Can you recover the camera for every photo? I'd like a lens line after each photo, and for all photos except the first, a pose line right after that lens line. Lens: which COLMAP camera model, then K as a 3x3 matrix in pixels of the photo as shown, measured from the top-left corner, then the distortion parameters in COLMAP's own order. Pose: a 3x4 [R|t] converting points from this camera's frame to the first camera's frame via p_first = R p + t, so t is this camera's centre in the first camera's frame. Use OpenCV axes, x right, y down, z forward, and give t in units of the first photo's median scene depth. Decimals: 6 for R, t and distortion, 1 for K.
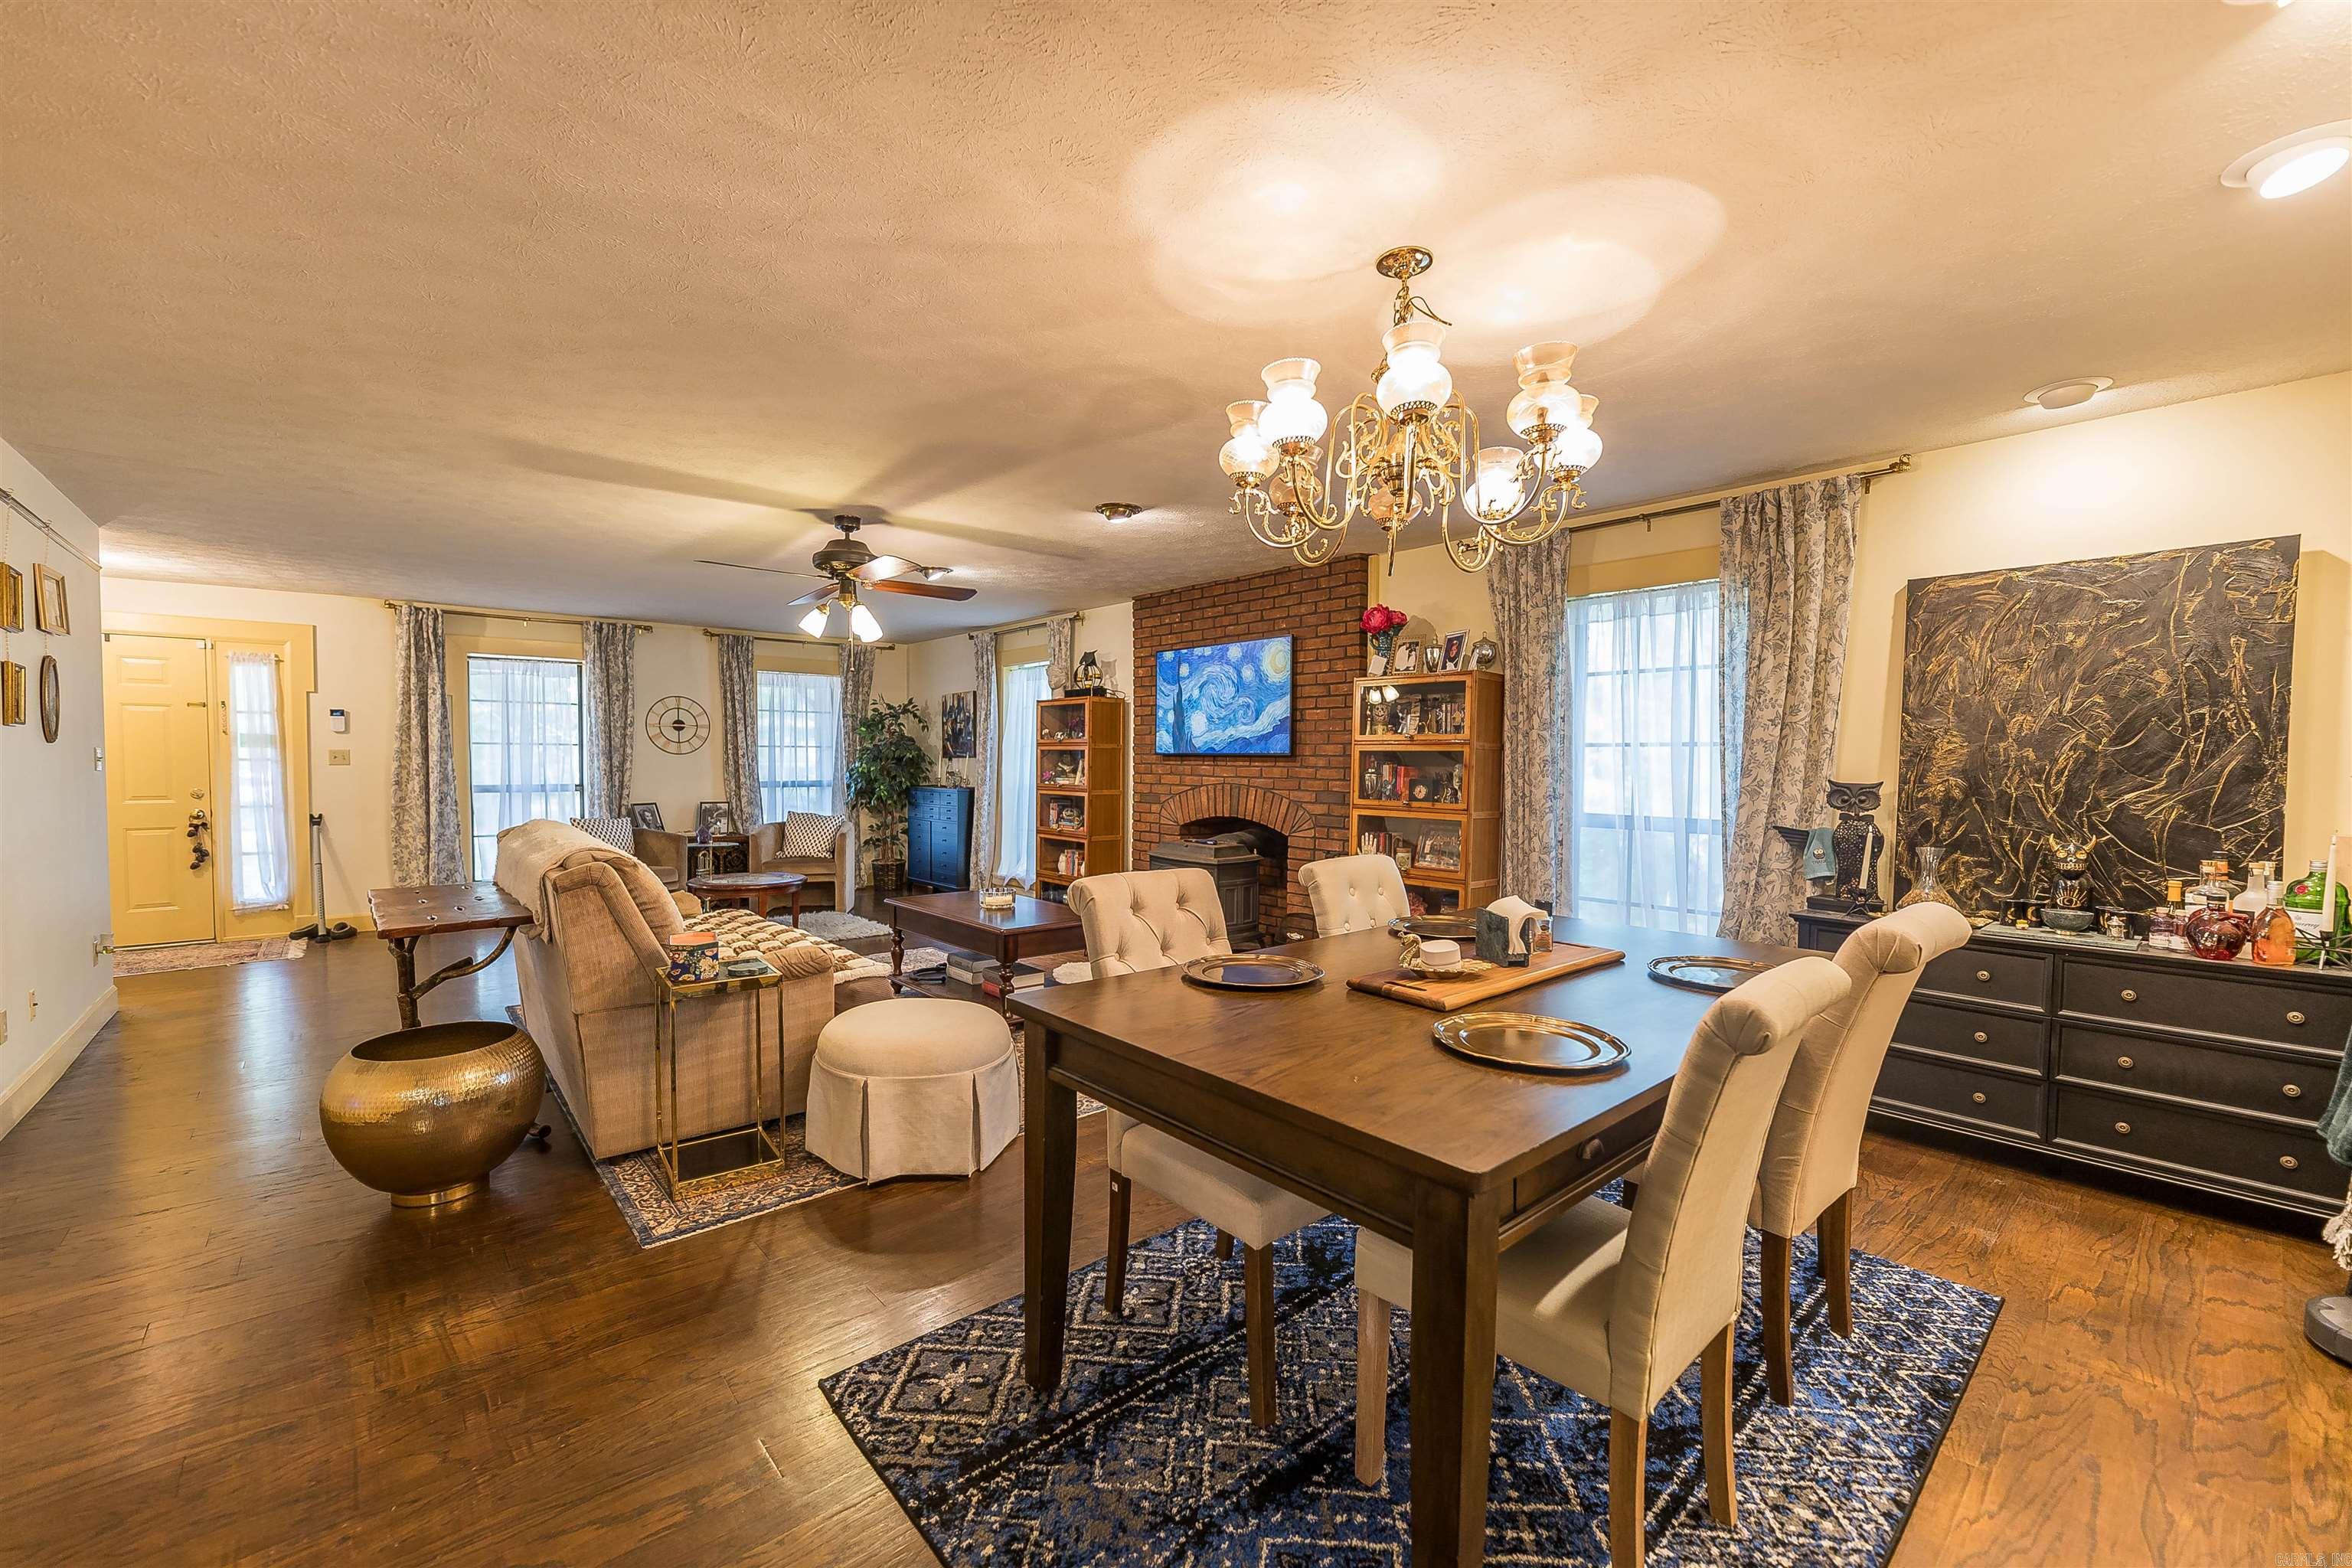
lens RADIAL K [[946.3, 0, 1179.0], [0, 946.3, 796.5], [0, 0, 1]] dist [-0.003388, 0.001535]
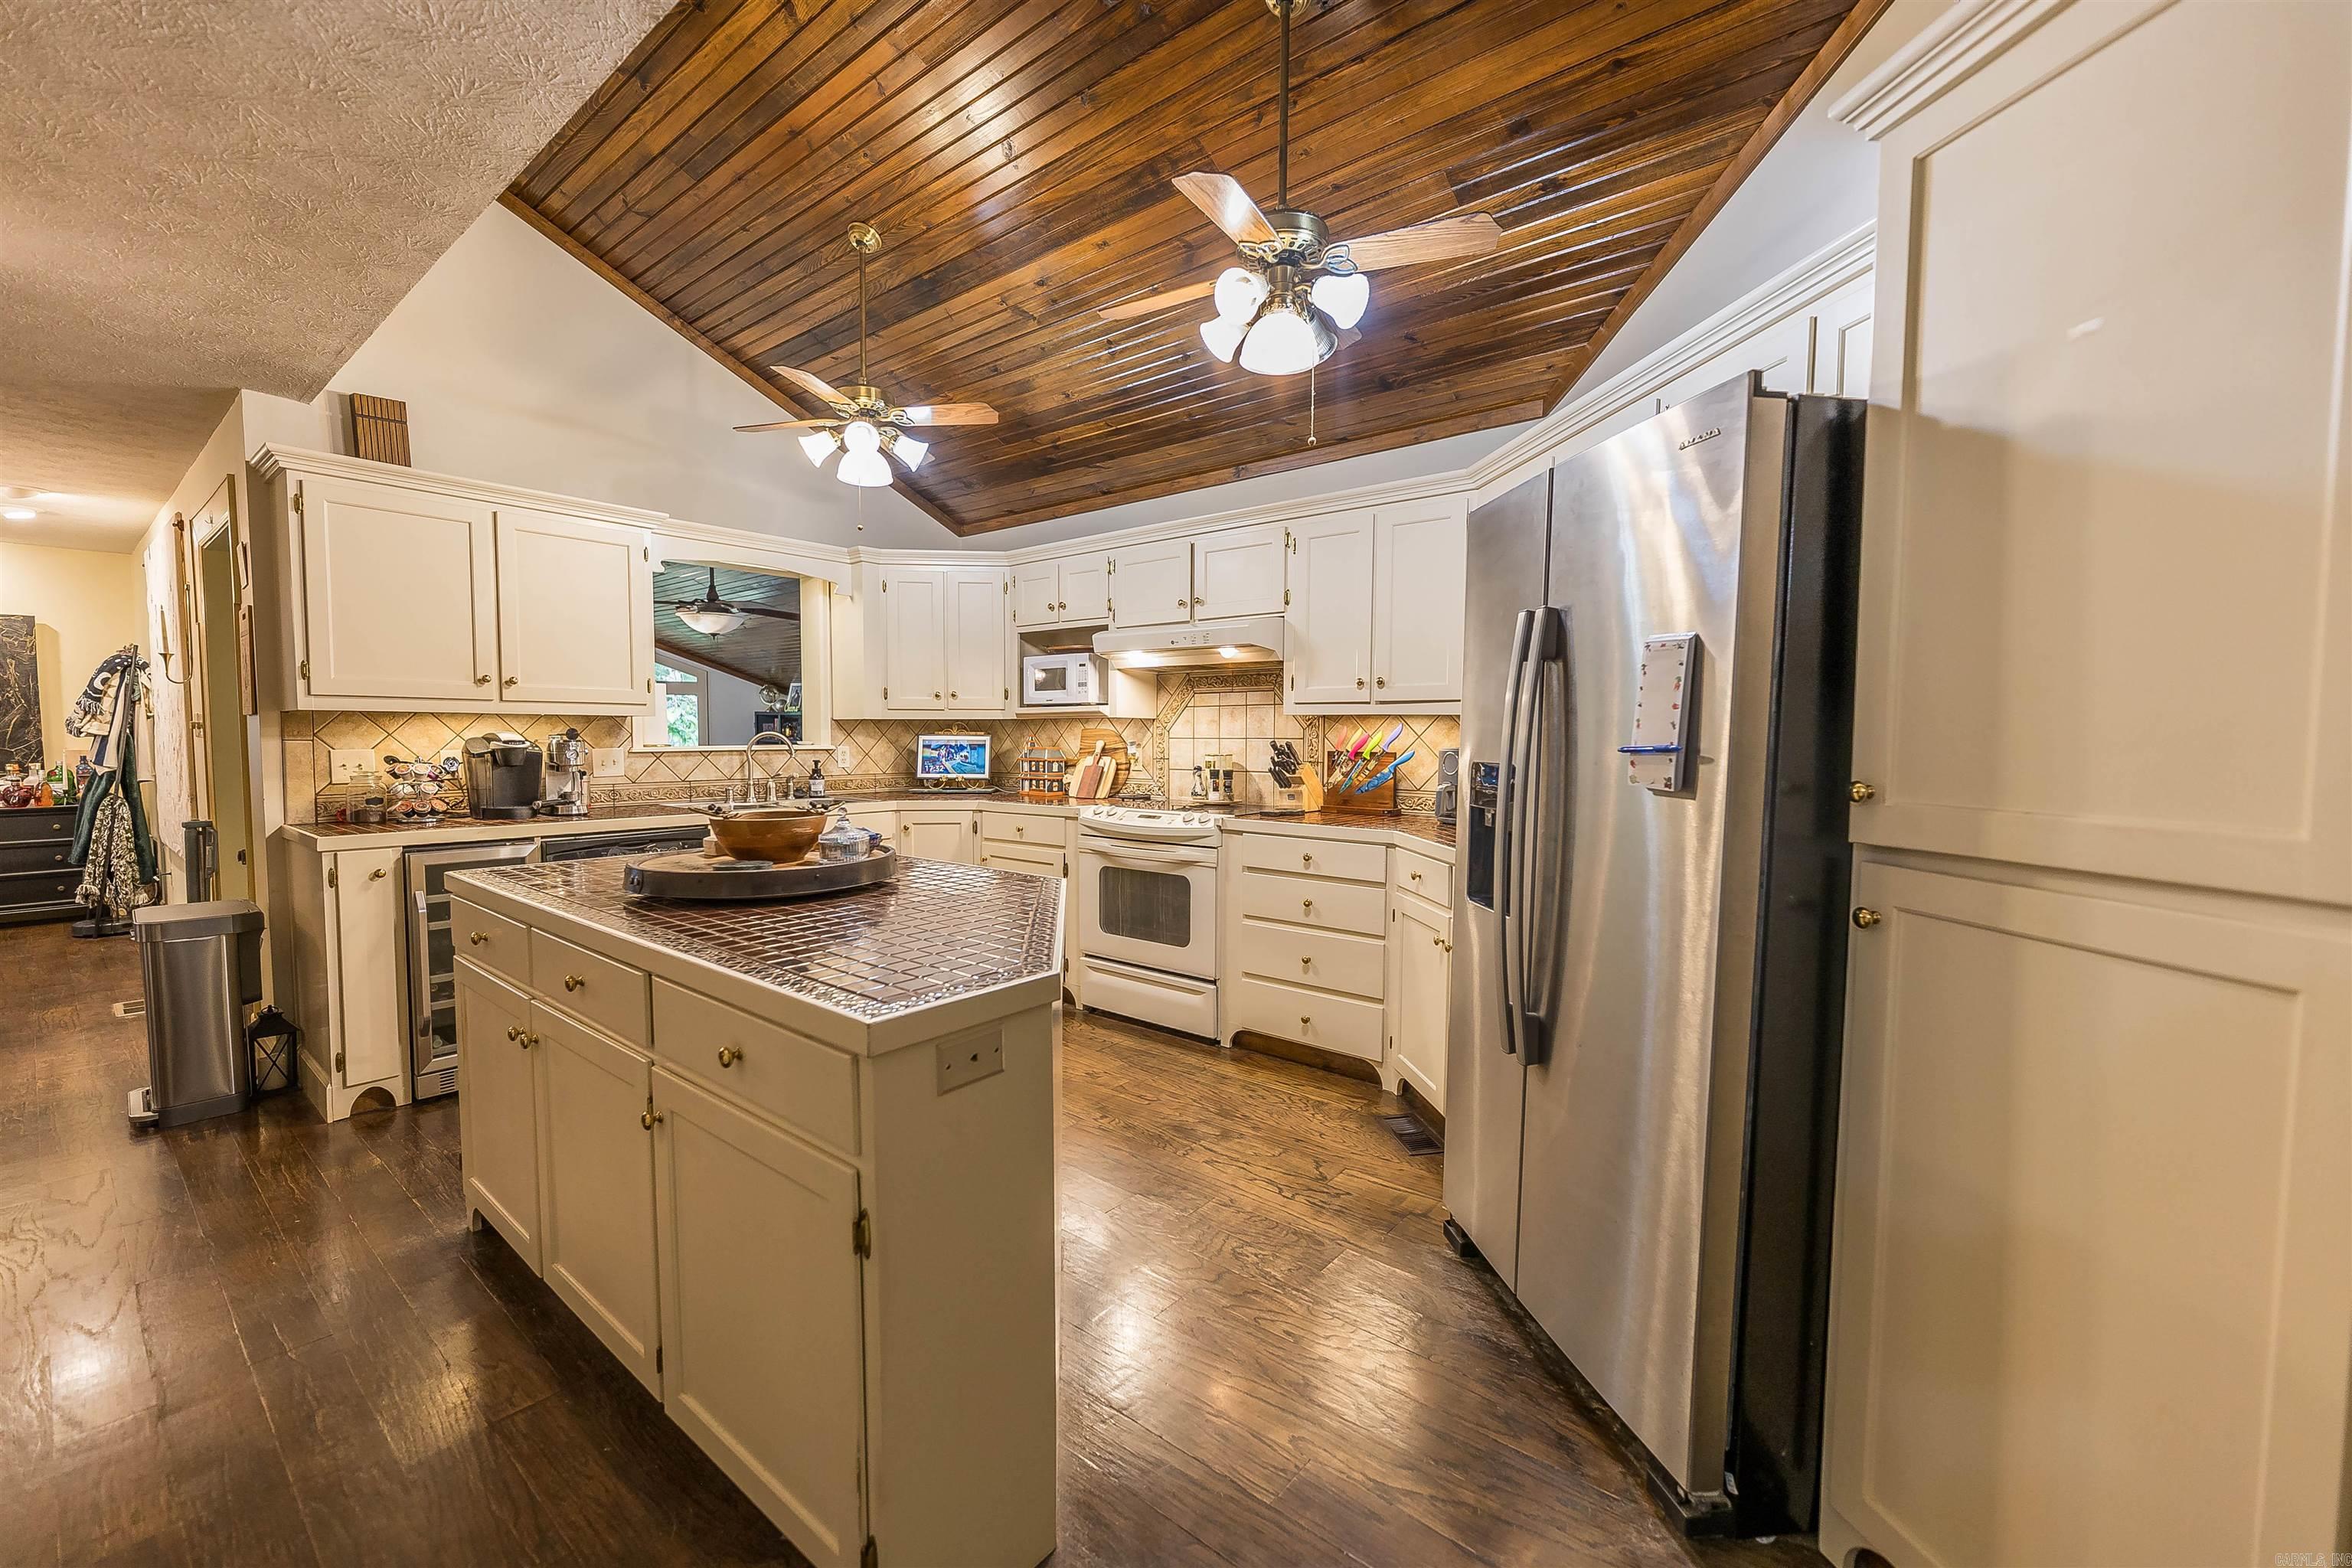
lens RADIAL K [[946.3, 0, 1158.9], [0, 946.3, 790.6], [0, 0, 1]] dist [-0.003388, 0.001535]
pose [[-0.152300, -0.070716, 0.985801, -0.612935], [0.031894, 0.996566, 0.076416, 0.020126], [-0.987820, 0.043079, -0.149522, -0.539288]]
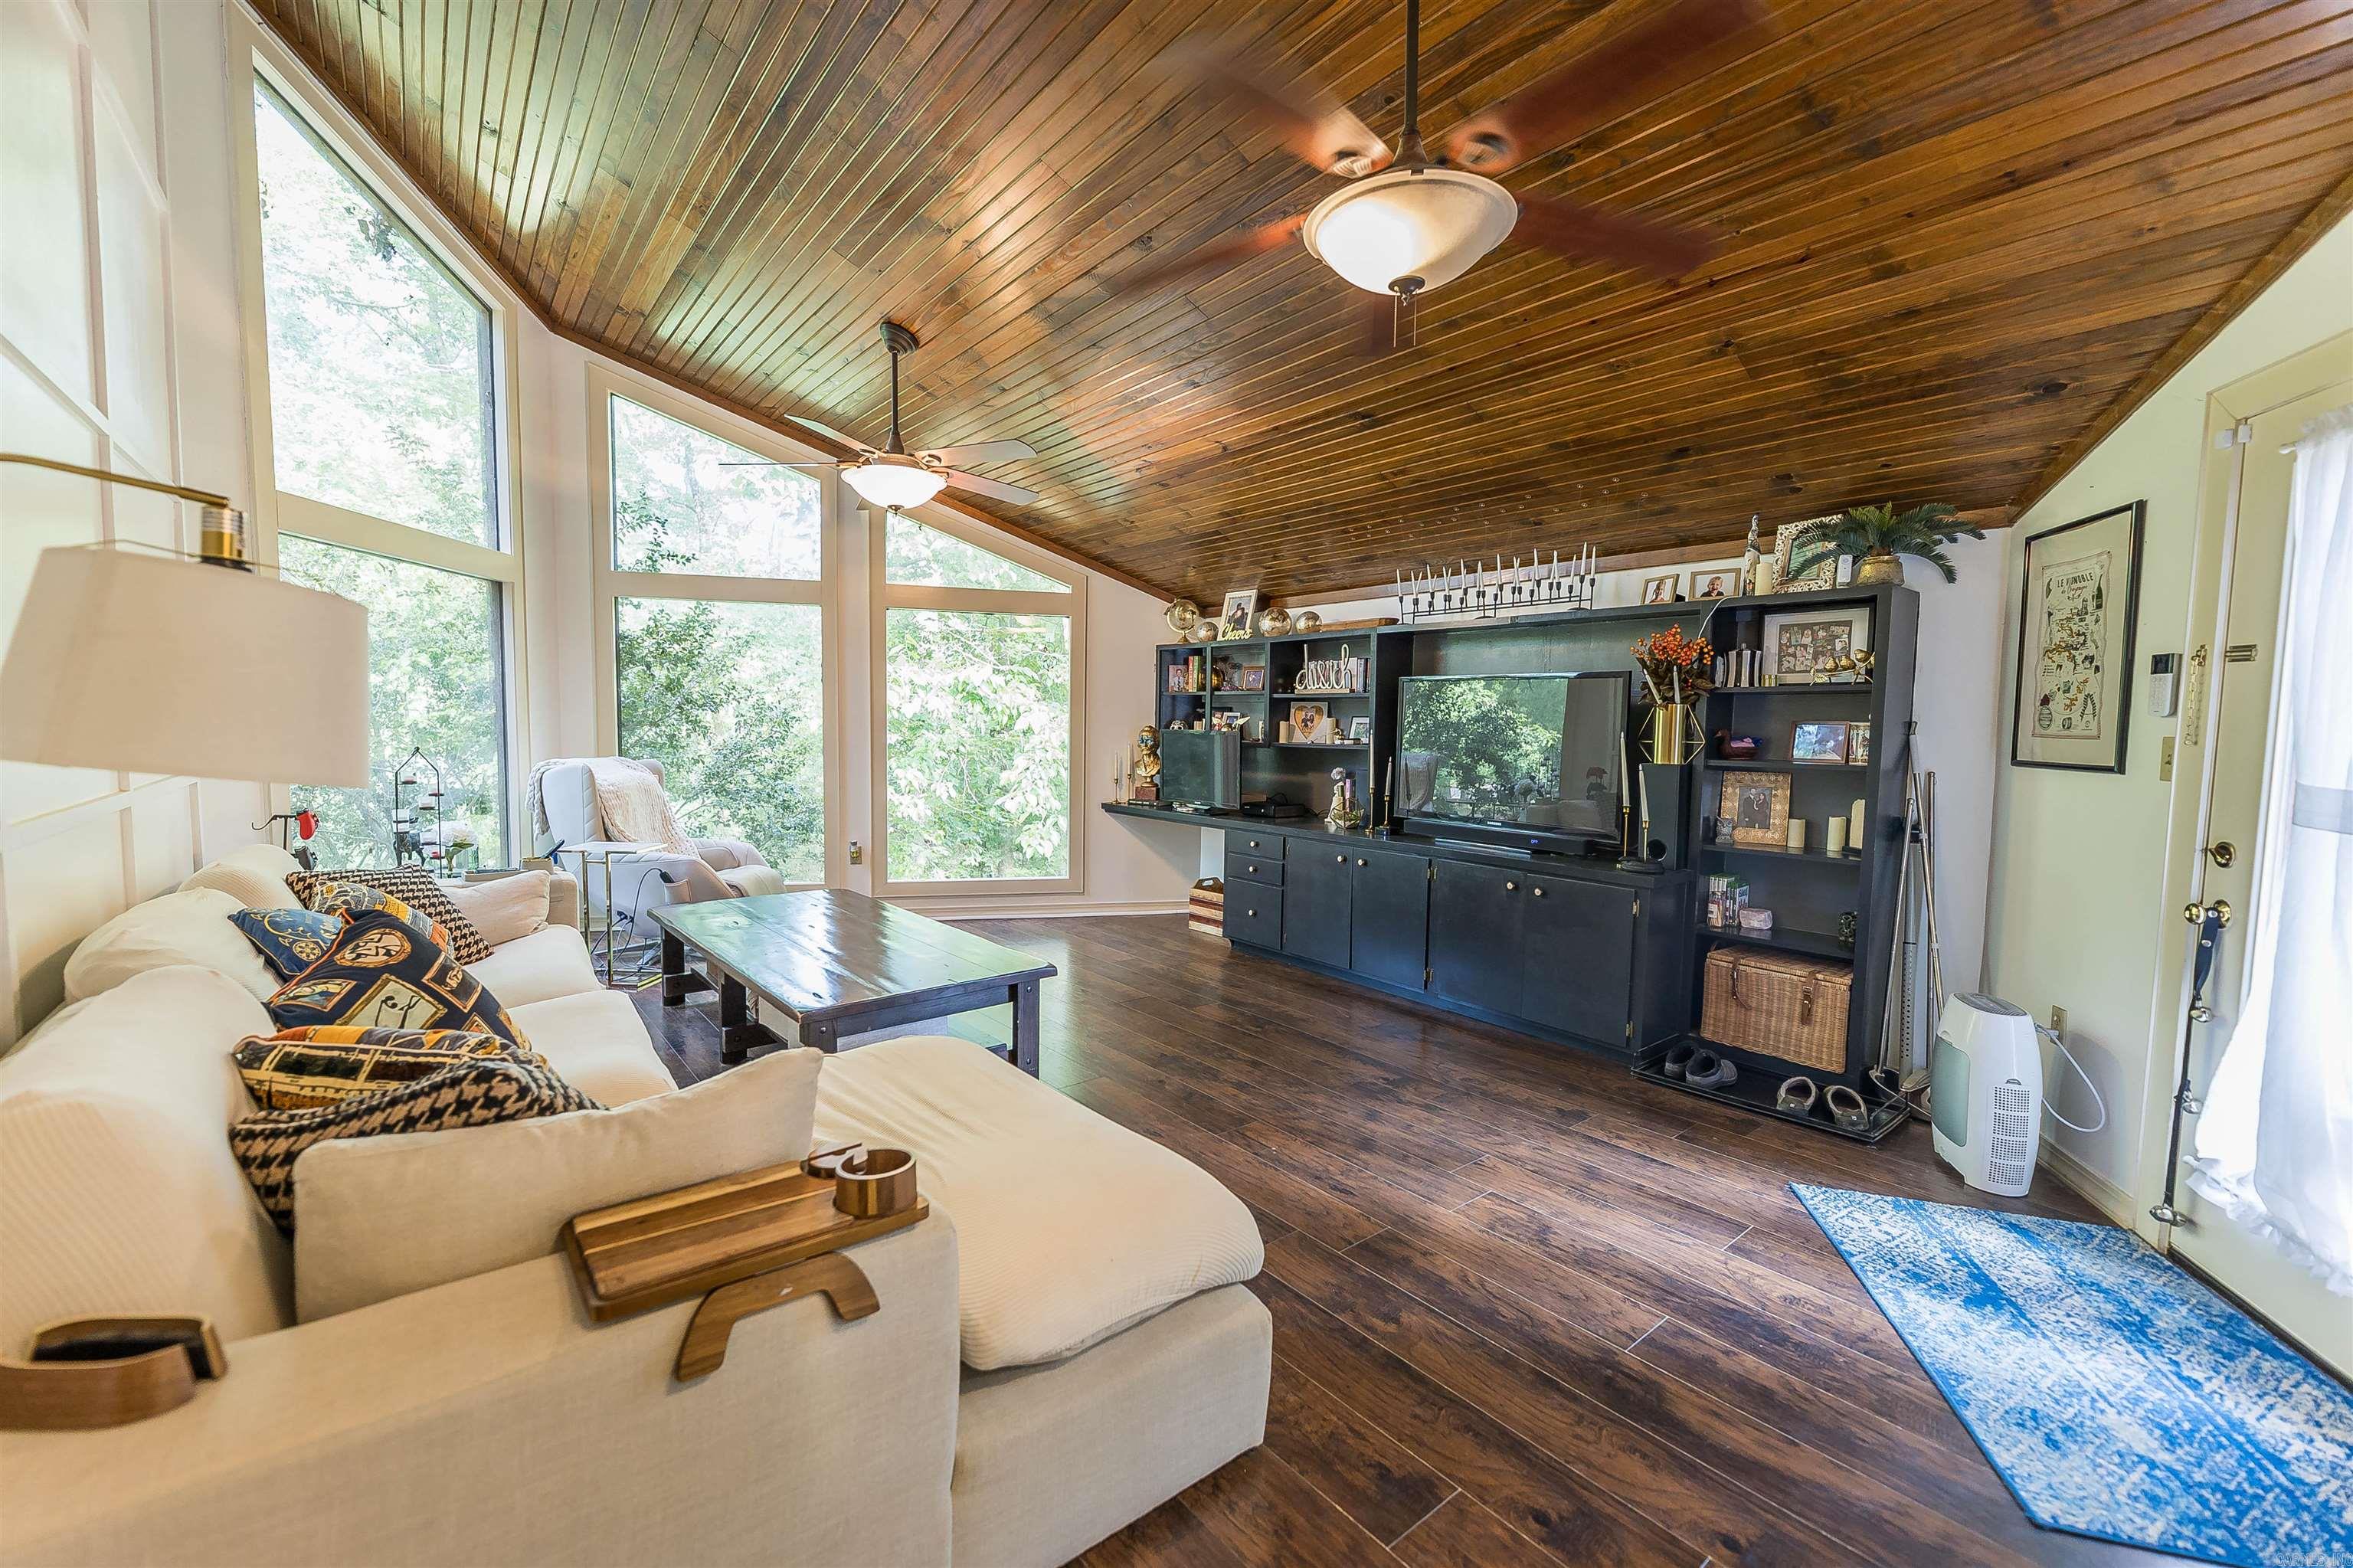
lens RADIAL K [[946.8, 0, 1177.8], [0, 946.8, 783.7], [0, 0, 1]] dist [-0.003388, 0.001535]
pose [[0.055486, -0.068214, 0.996127, 0.132019], [0.019305, 0.997550, 0.067237, 0.065137], [-0.998273, 0.015500, 0.056667, -0.170345]]
